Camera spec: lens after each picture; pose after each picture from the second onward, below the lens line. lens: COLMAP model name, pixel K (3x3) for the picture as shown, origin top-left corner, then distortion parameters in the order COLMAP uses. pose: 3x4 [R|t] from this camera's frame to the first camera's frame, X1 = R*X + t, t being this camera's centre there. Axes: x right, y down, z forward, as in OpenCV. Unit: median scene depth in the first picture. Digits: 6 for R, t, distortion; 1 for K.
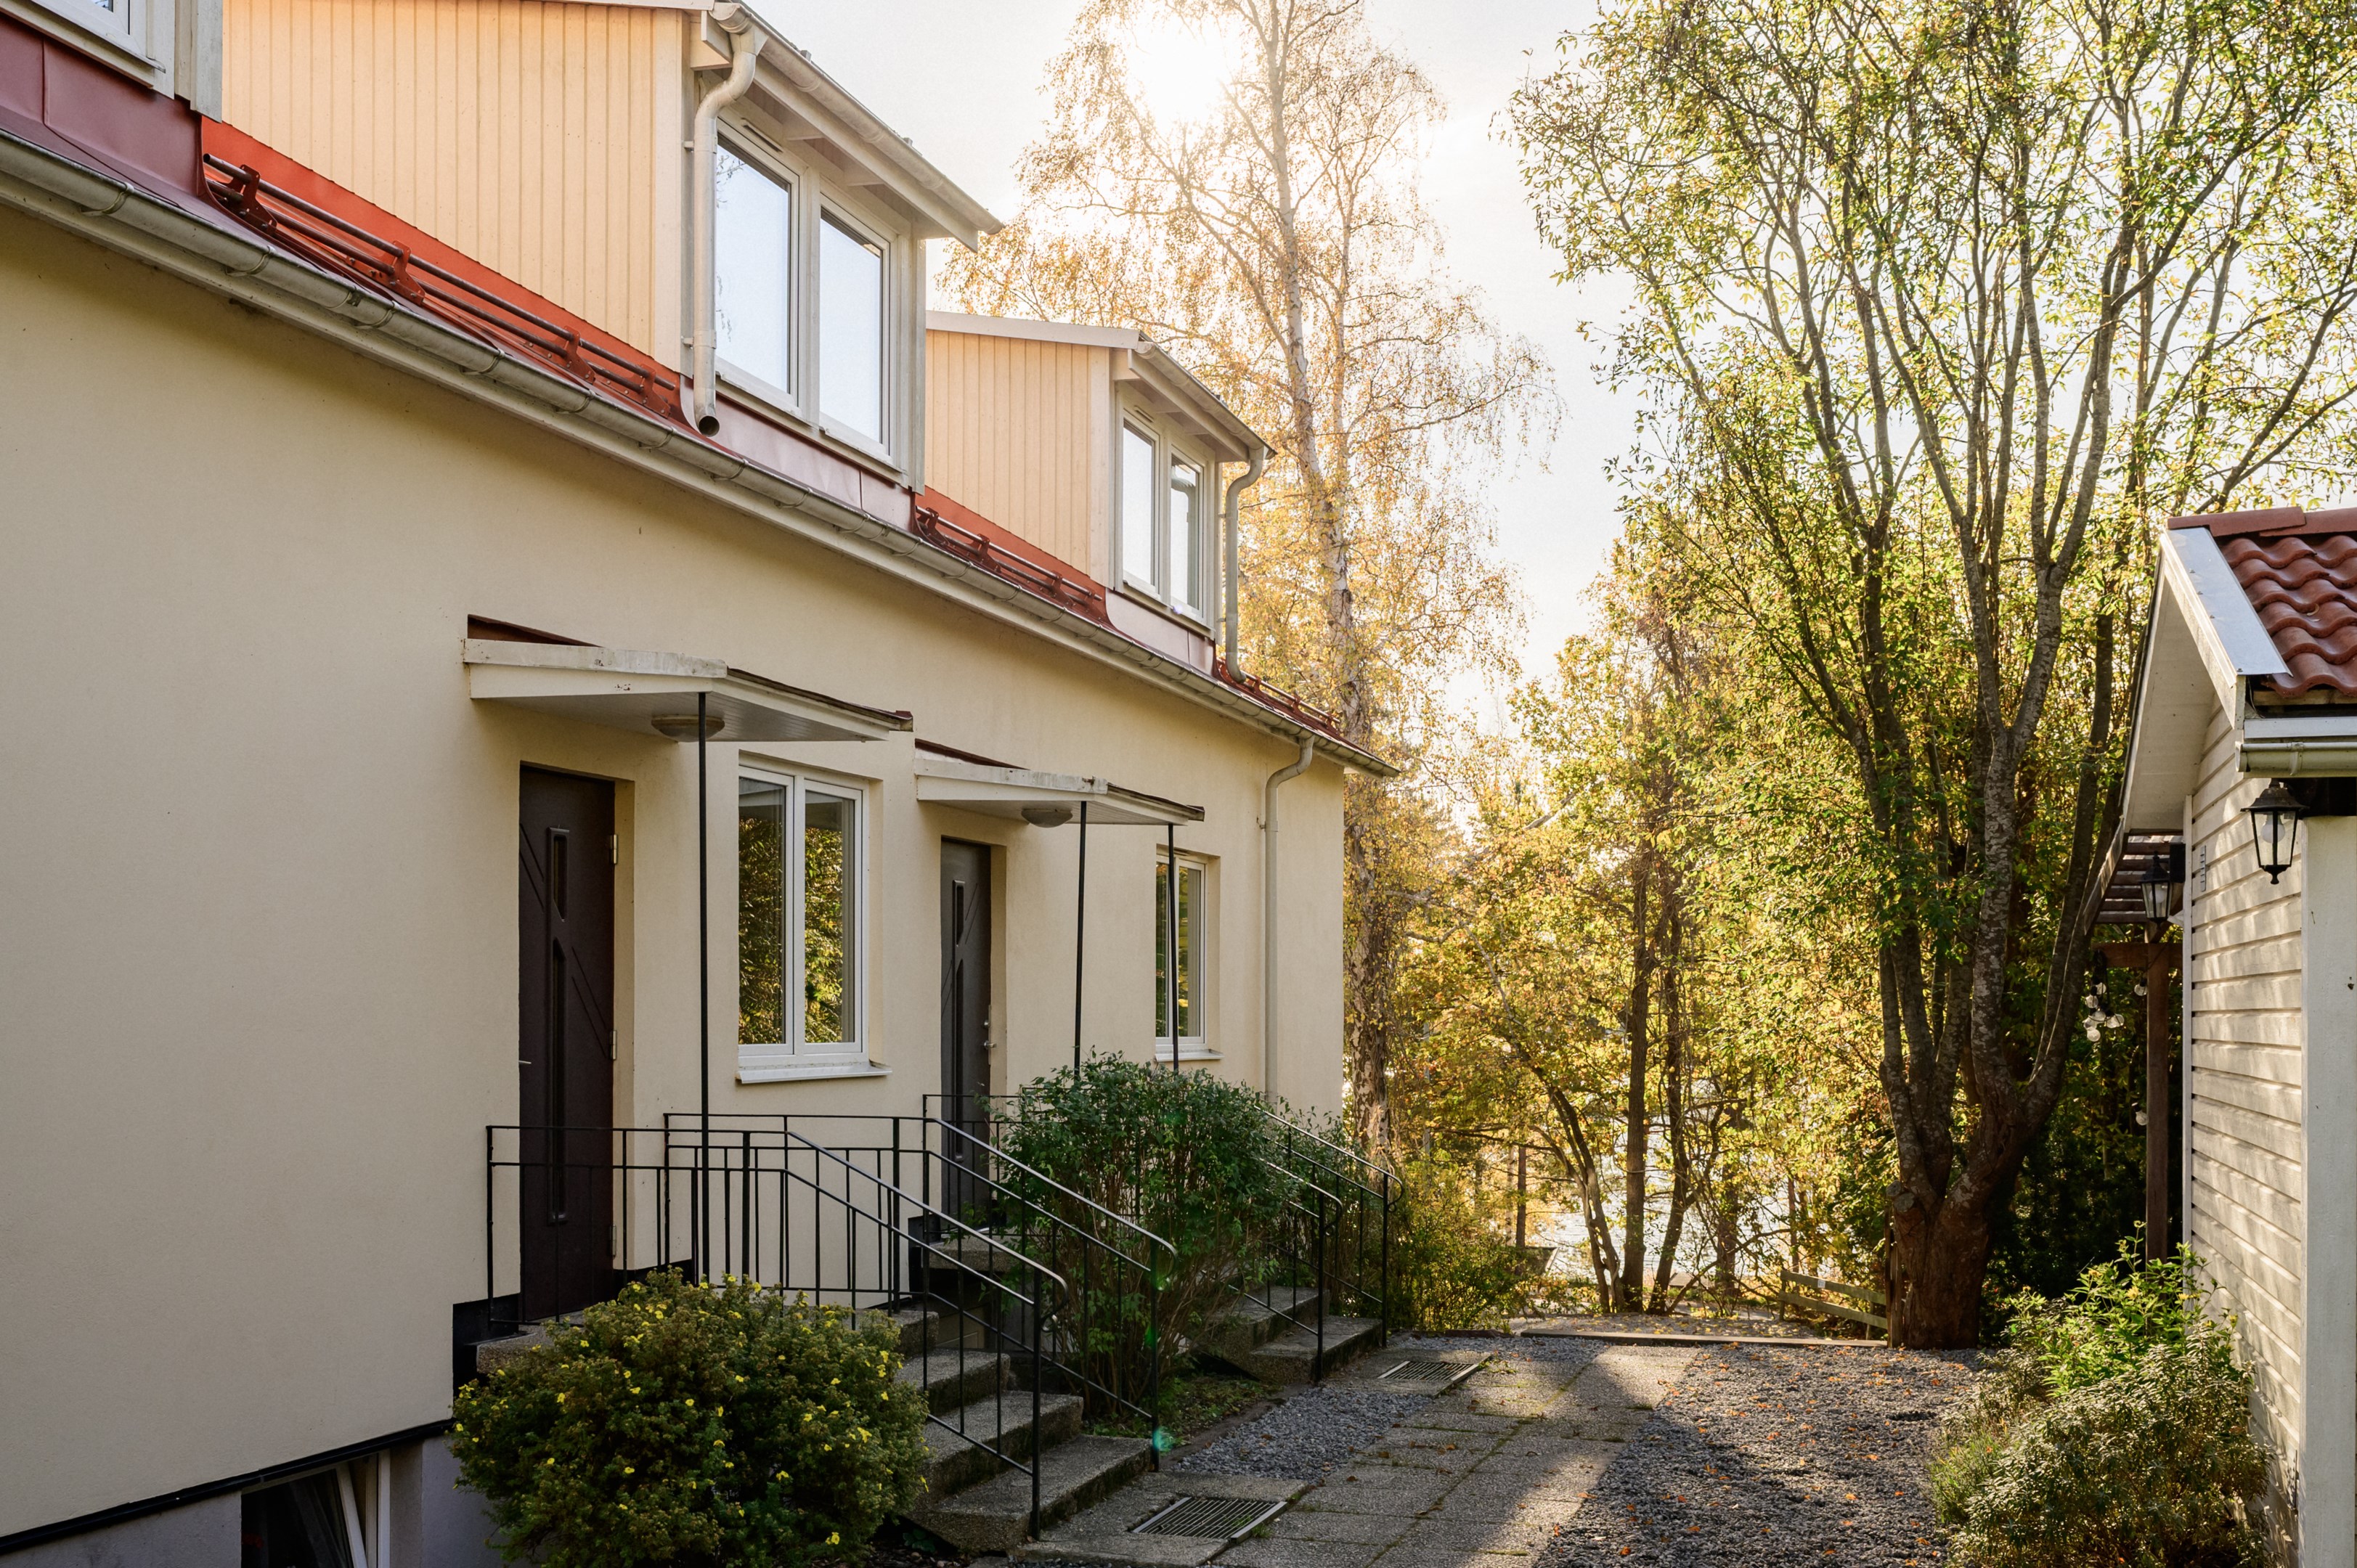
lens RADIAL K [[2623.7, 0, 1178.5], [0, 2623.7, 784.0], [0, 0, 1]] dist [-0.008299, -0.012584]
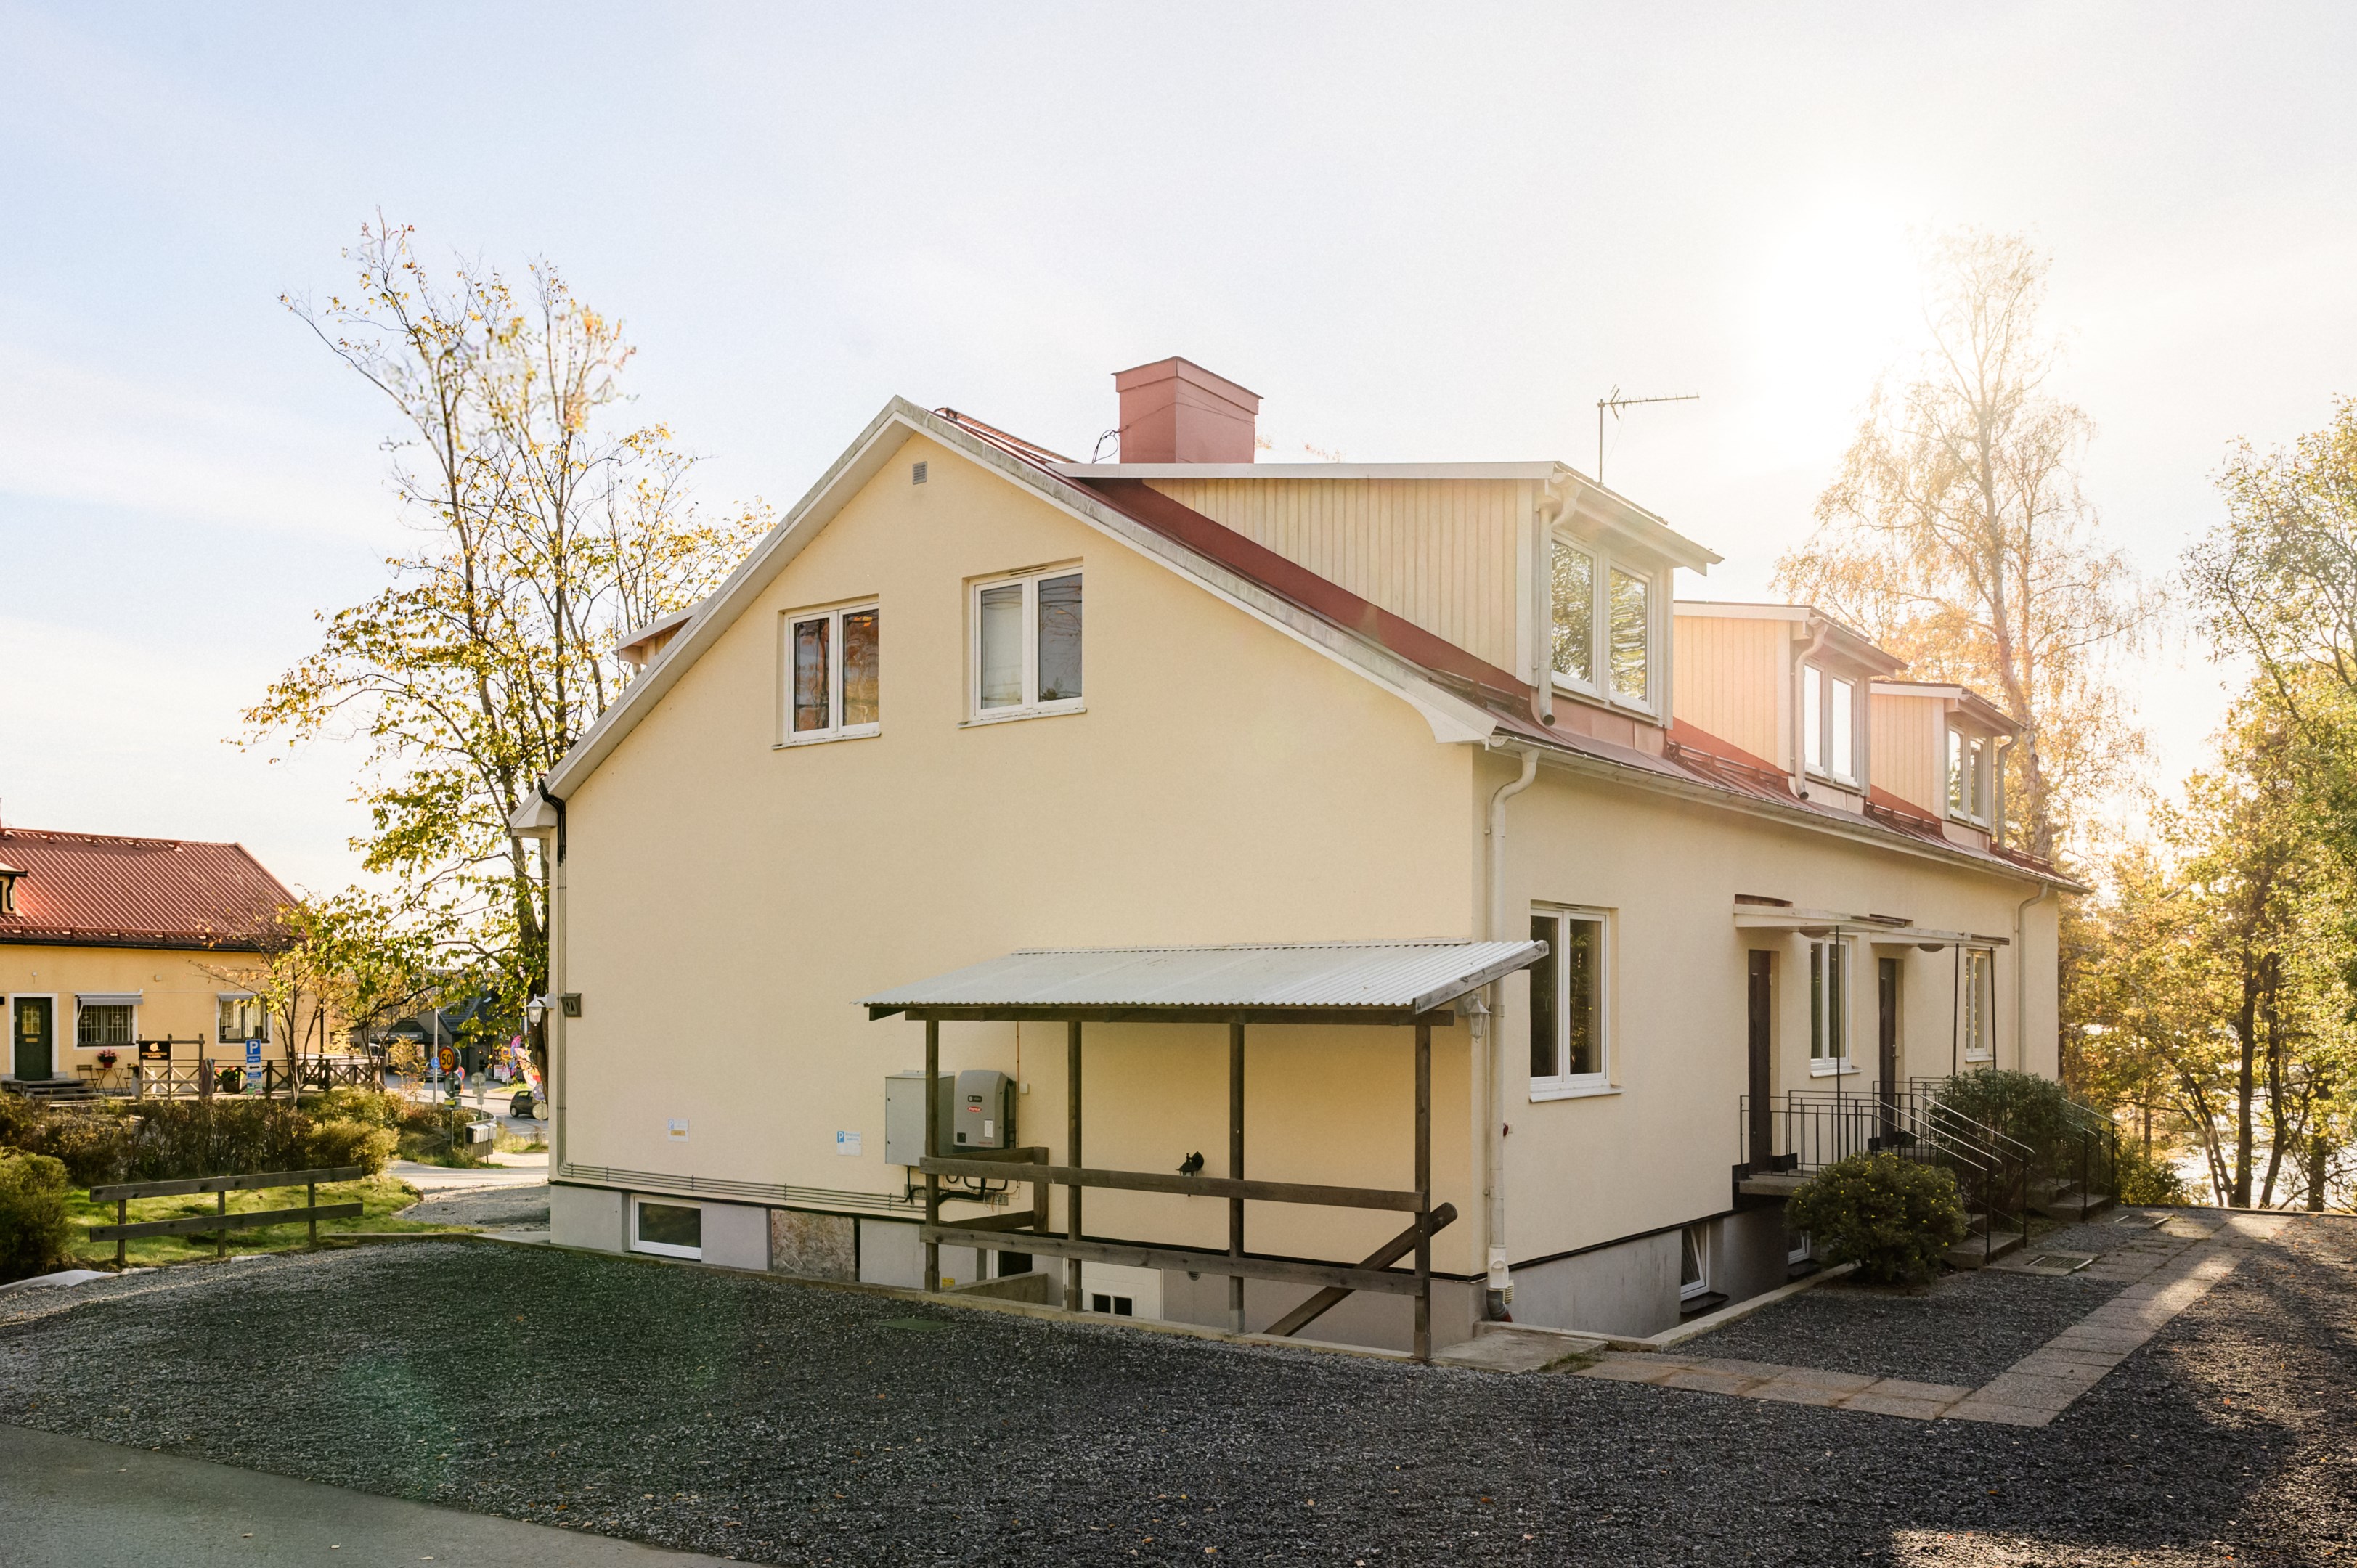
lens RADIAL K [[1843.3, 0, 1179.5], [0, 1843.3, 951.4], [0, 0, 1]] dist [0.000205, -0.008285]
pose [[0.939934, -0.015600, -0.341001, -0.040911], [0.034758, 0.998137, 0.050143, -0.028322], [0.339583, -0.058984, 0.938725, -0.204828]]
